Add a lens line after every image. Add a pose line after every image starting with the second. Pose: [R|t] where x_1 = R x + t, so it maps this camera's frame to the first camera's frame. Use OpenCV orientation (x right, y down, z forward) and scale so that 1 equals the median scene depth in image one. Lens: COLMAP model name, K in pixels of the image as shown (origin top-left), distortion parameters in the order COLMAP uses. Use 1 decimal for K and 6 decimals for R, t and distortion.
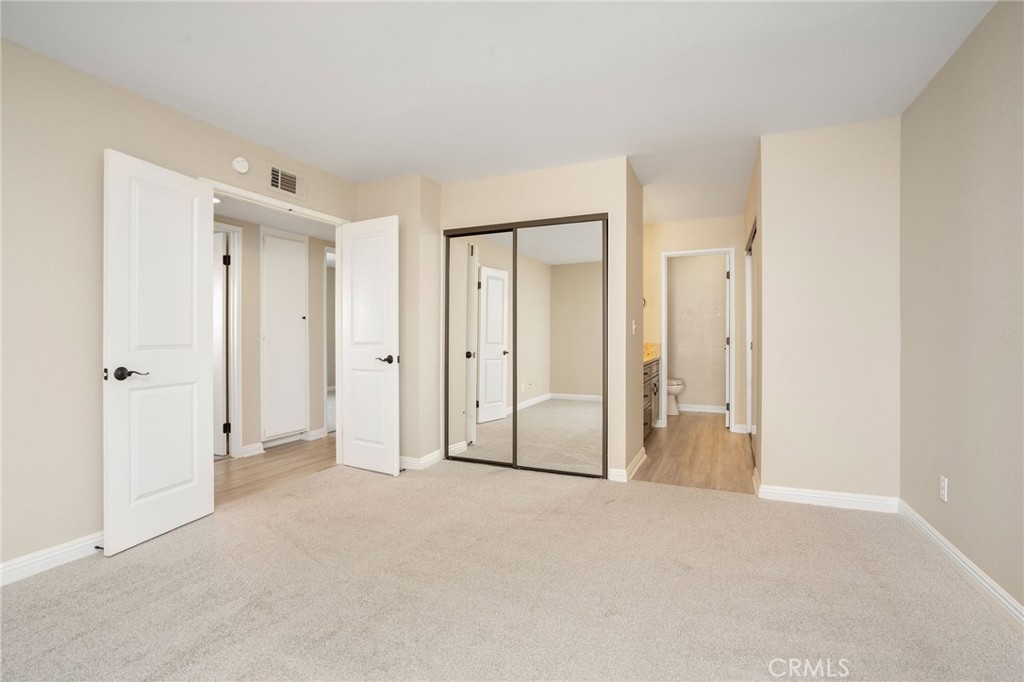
lens RADIAL K [[478.3, 0, 512.0], [0, 478.3, 341.0], [0, 0, 1]] dist [-0.028935, 0.000140]
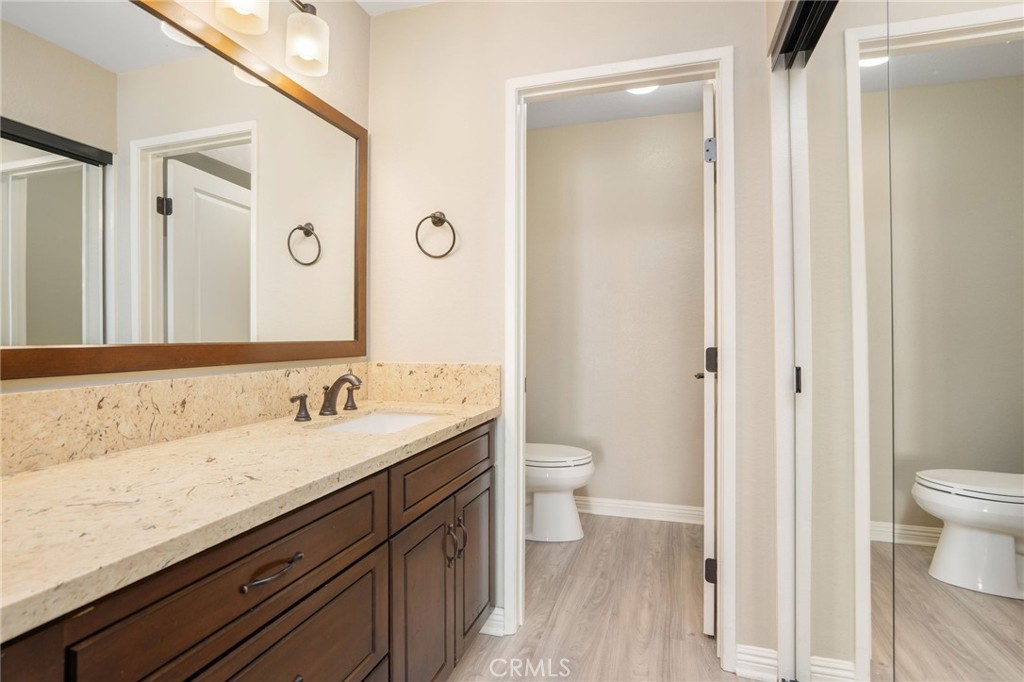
lens RADIAL K [[478.3, 0, 512.0], [0, 478.3, 341.0], [0, 0, 1]] dist [-0.028935, 0.000140]
pose [[0.996065, -0.000508, 0.088625, 0.290846], [0.000854, 0.999992, -0.003859, -0.010333], [-0.088622, 0.003920, 0.996058, 0.687525]]
